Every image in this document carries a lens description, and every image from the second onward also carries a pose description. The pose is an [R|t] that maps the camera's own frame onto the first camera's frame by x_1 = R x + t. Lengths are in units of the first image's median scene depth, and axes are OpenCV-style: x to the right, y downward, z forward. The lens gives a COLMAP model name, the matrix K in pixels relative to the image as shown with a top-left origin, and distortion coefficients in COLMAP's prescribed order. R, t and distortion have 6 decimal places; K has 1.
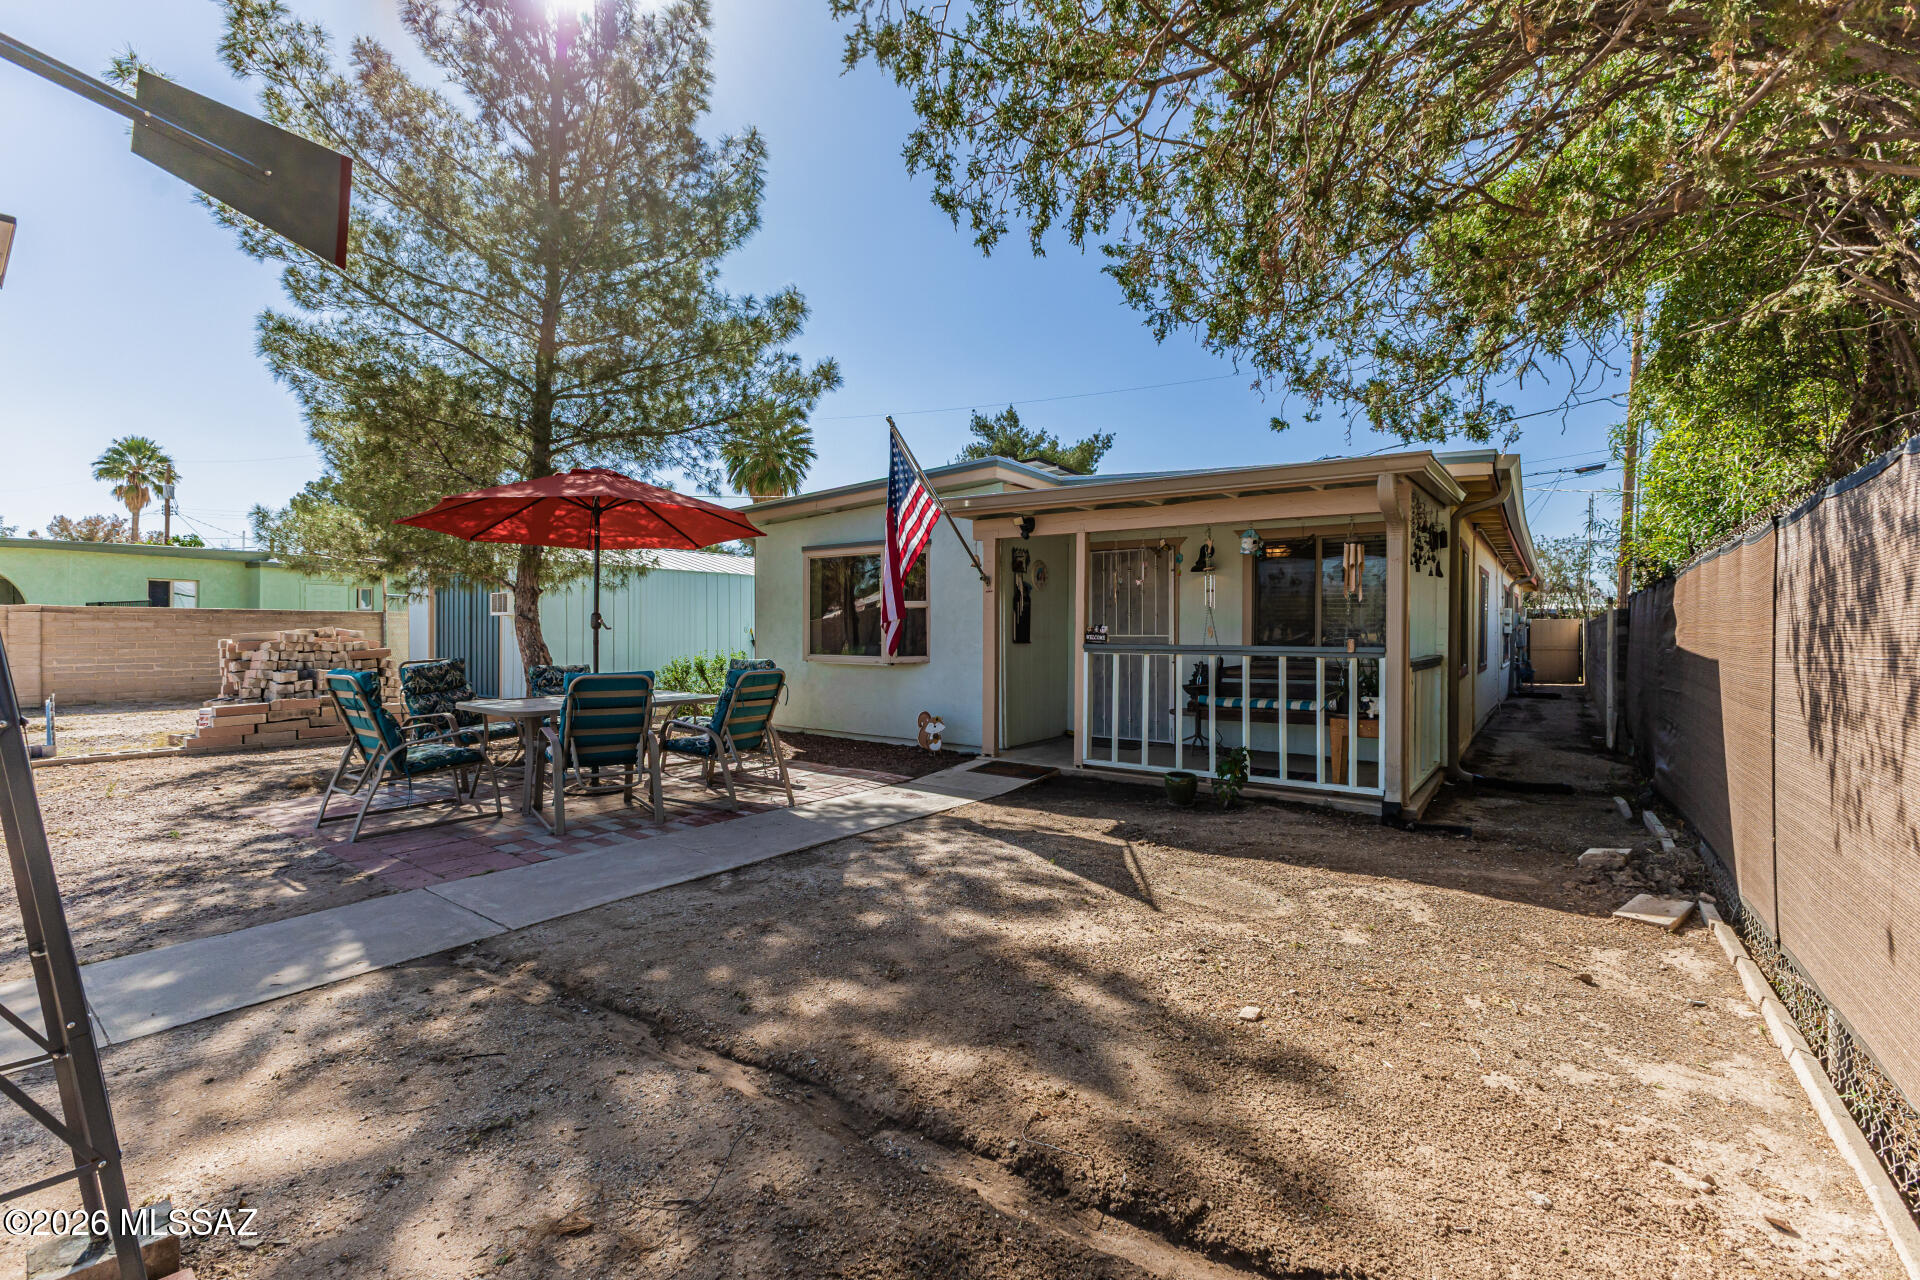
lens RADIAL K [[830.1, 0, 956.2], [0, 830.1, 630.0], [0, 0, 1]] dist [0.011219, -0.001796]
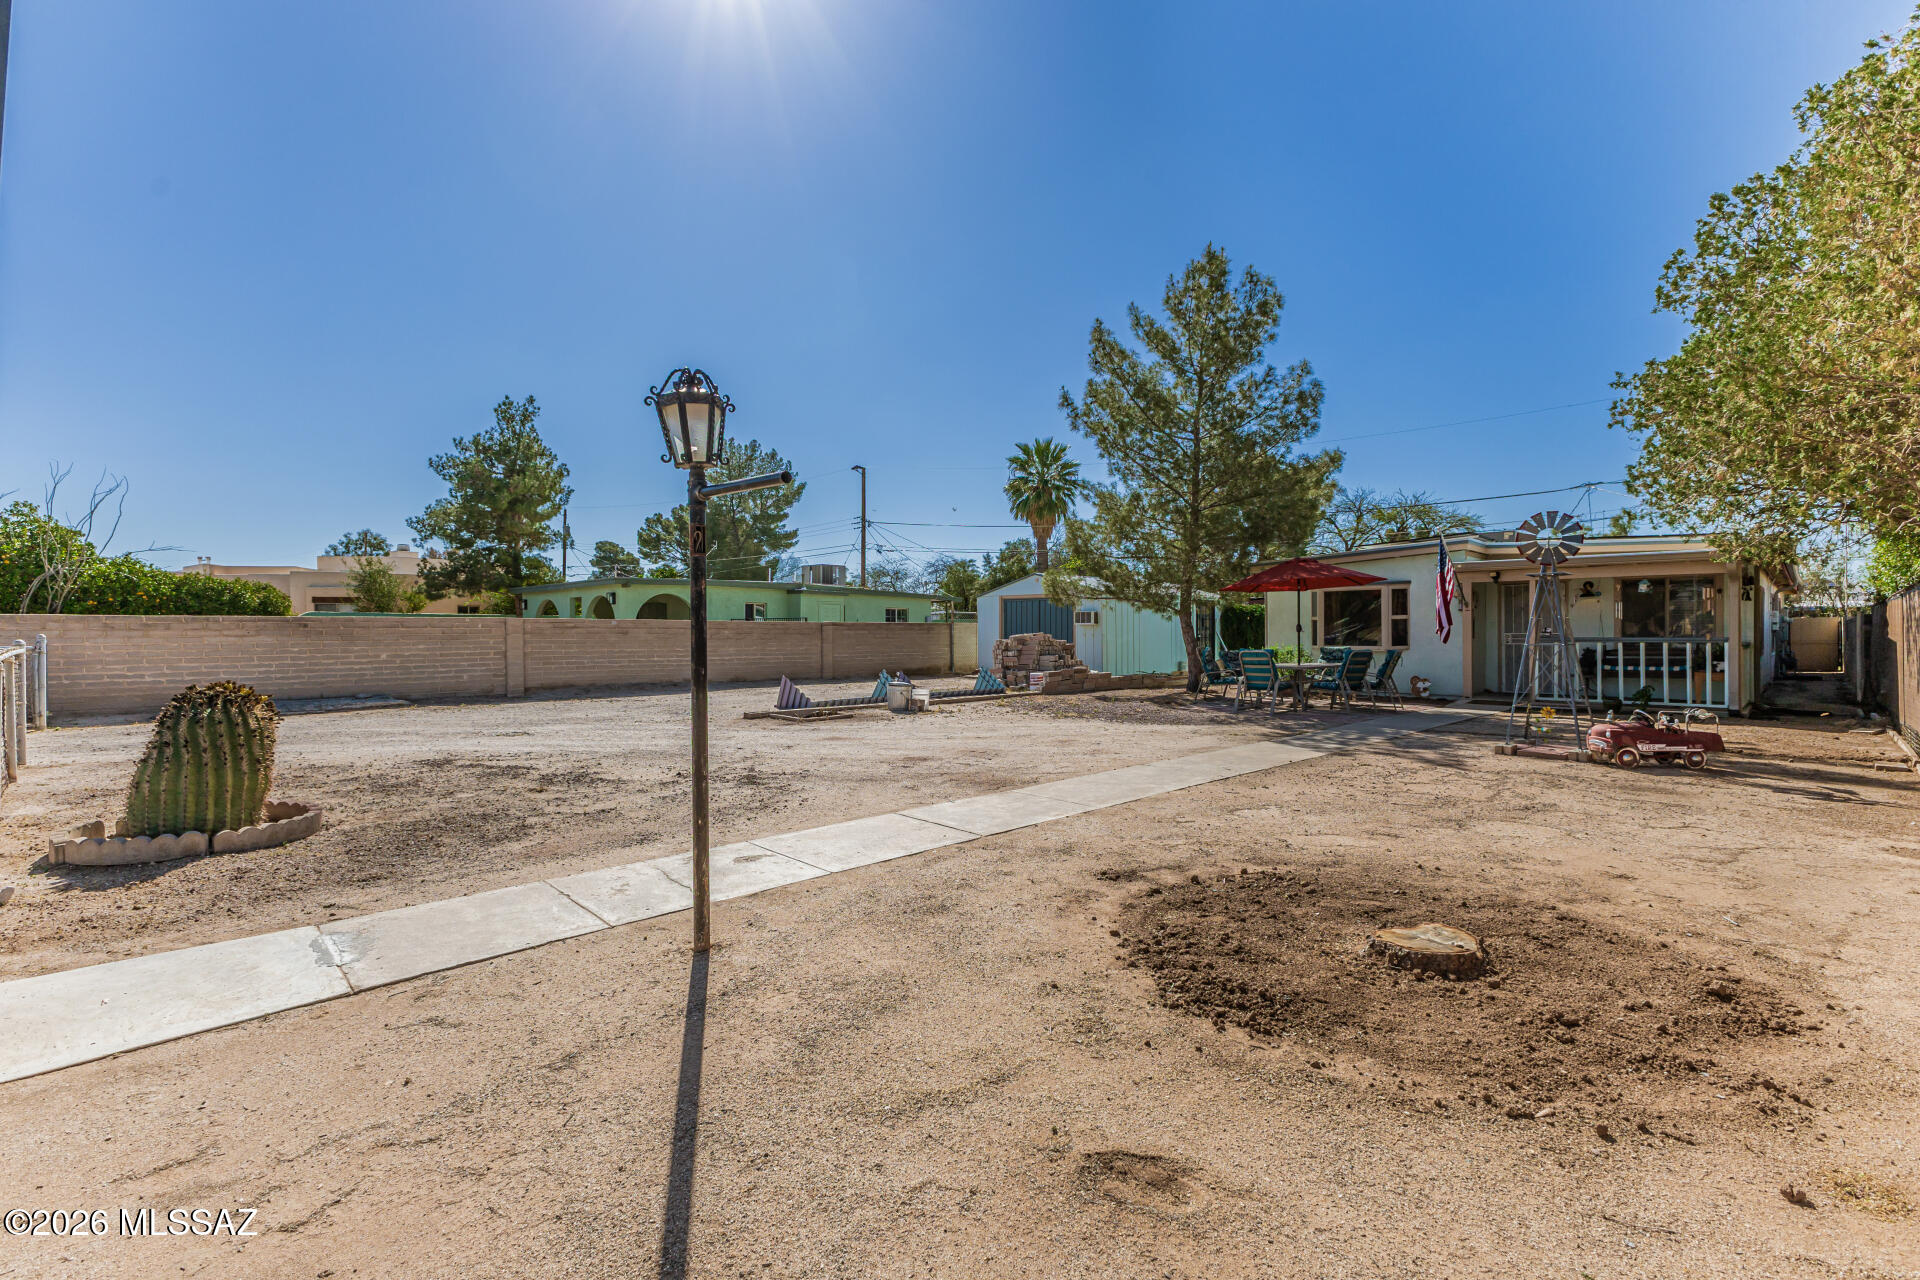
lens RADIAL K [[830.1, 0, 965.4], [0, 830.1, 632.7], [0, 0, 1]] dist [0.011219, -0.001796]
pose [[0.986244, -0.007422, -0.165131, -0.721645], [0.007732, 0.999969, 0.001235, -0.006014], [0.165117, -0.002495, 0.986271, -0.977091]]
